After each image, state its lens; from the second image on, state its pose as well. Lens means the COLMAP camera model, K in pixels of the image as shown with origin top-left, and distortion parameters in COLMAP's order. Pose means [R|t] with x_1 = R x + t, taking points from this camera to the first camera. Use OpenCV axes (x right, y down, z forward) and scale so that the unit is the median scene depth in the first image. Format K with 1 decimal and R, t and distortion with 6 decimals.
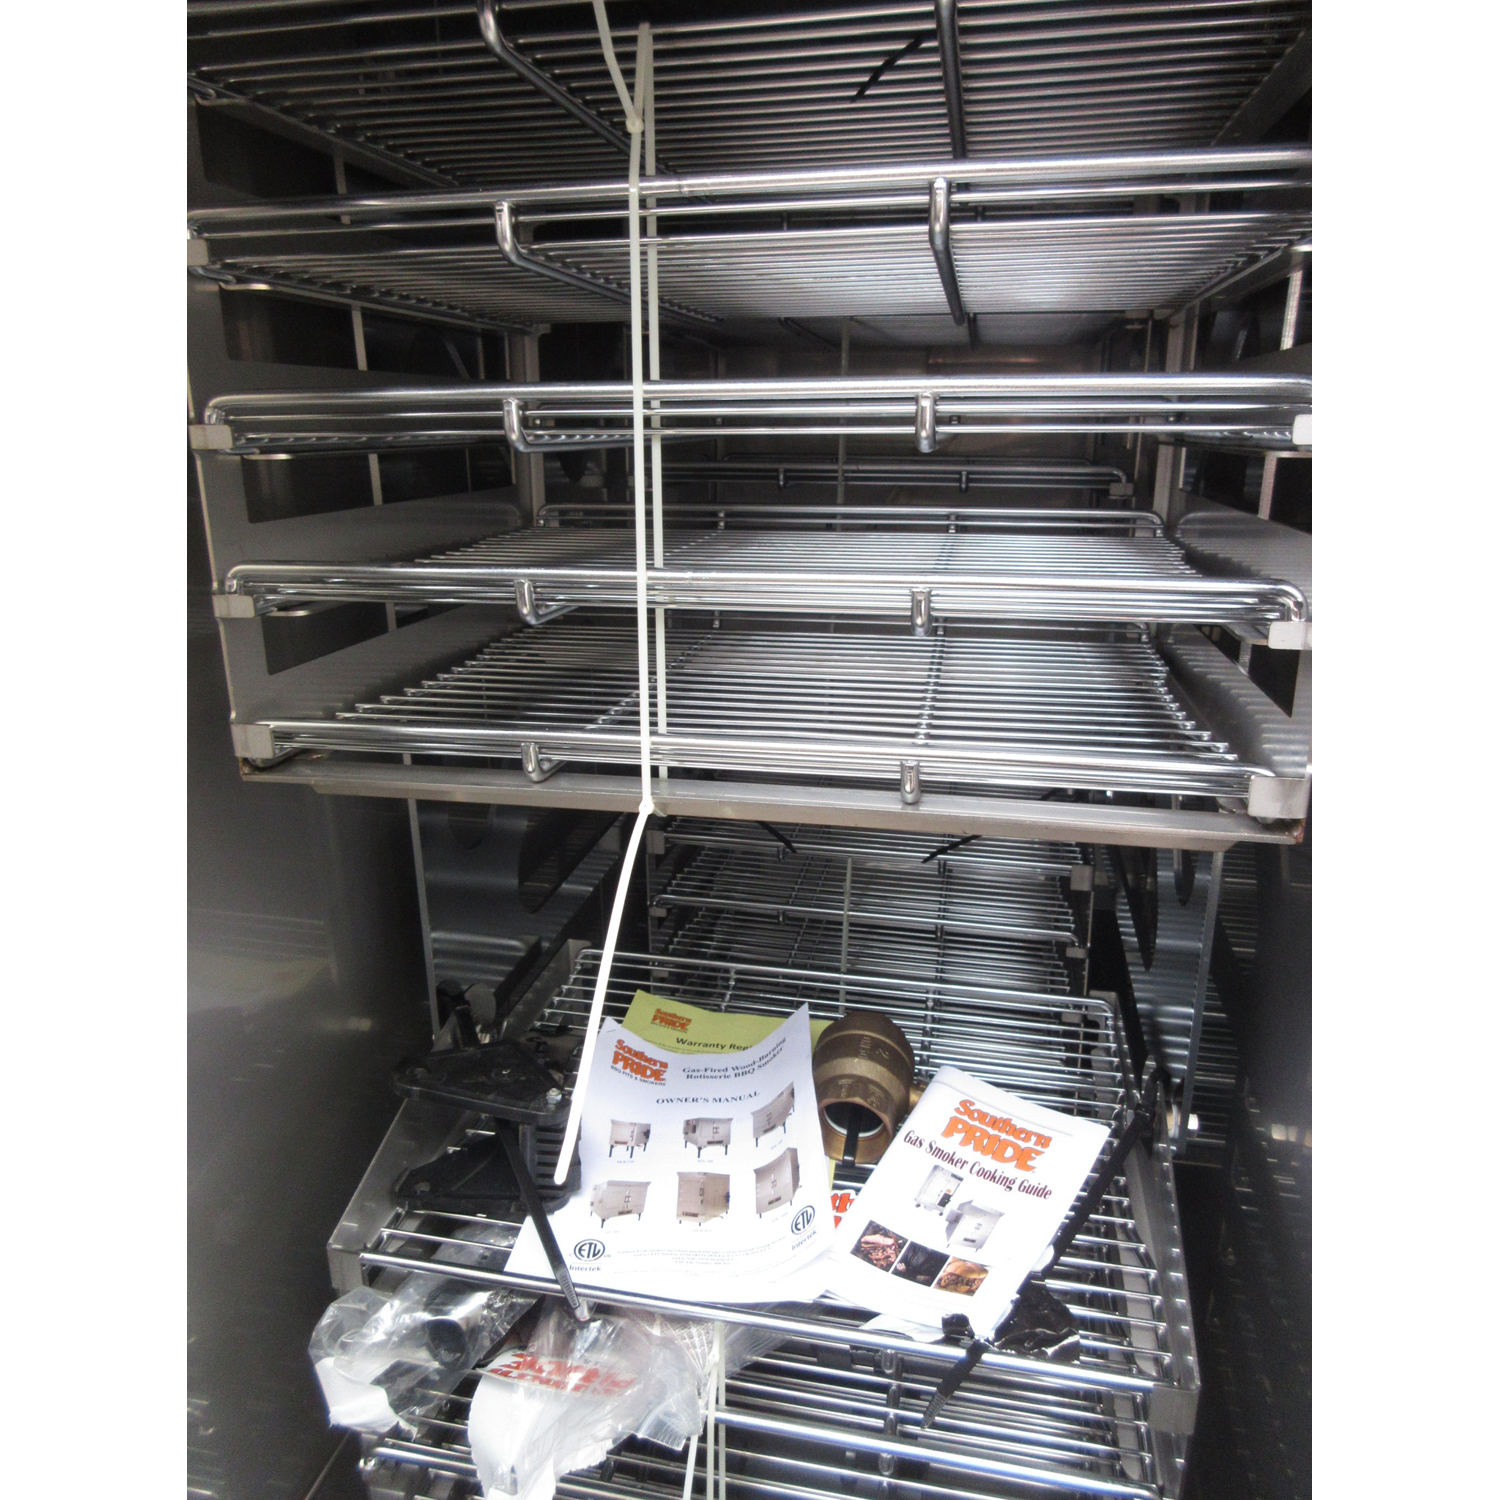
lens RADIAL K [[1085.8, 0, 749.0], [0, 1085.8, 748.9], [0, 0, 1]] dist [-0.007878, -0.002441]
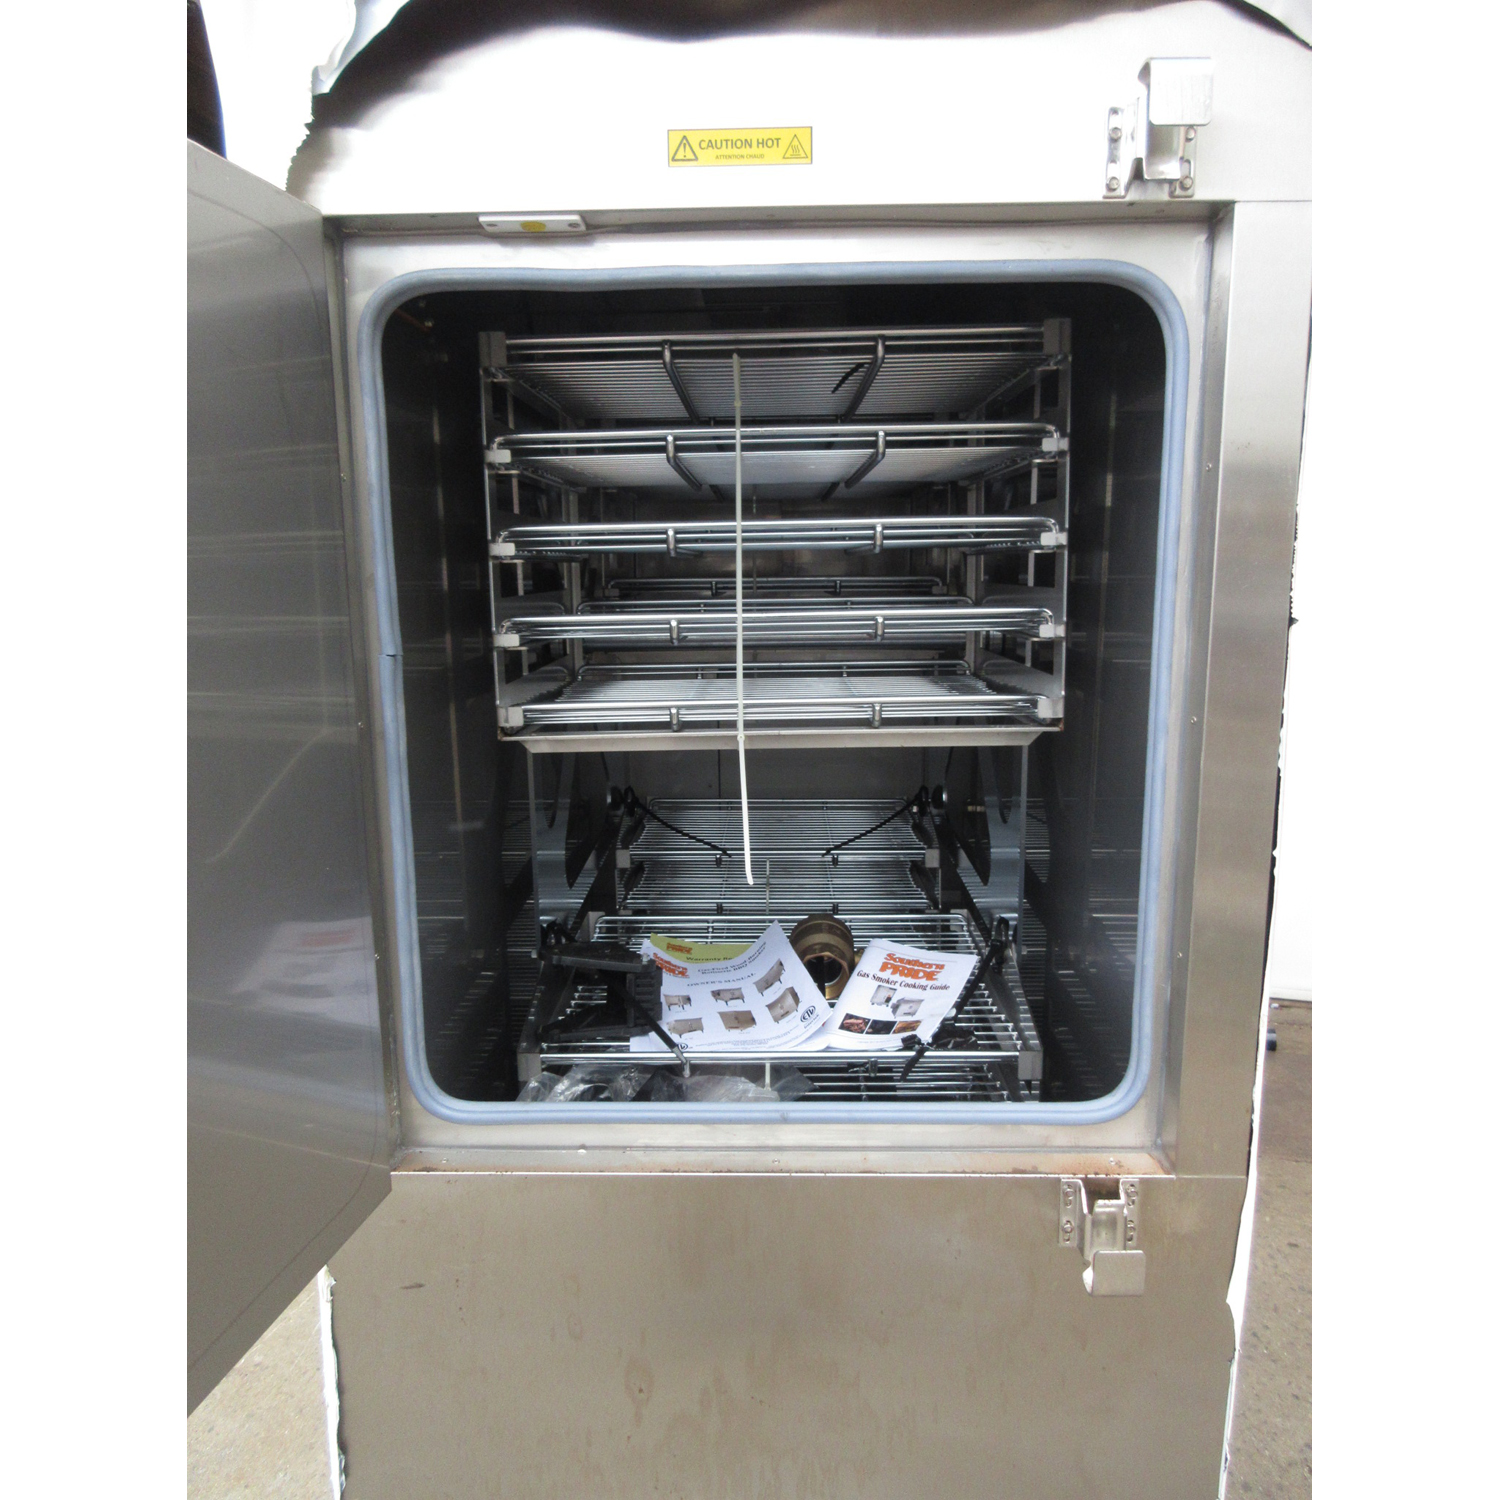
lens RADIAL K [[1085.8, 0, 749.1], [0, 1085.8, 751.6], [0, 0, 1]] dist [-0.007878, -0.002441]
pose [[0.982184, -0.040707, 0.183459, -0.301769], [0.062681, 0.991314, -0.115615, 0.209633], [-0.177159, 0.125055, 0.976205, -0.597579]]
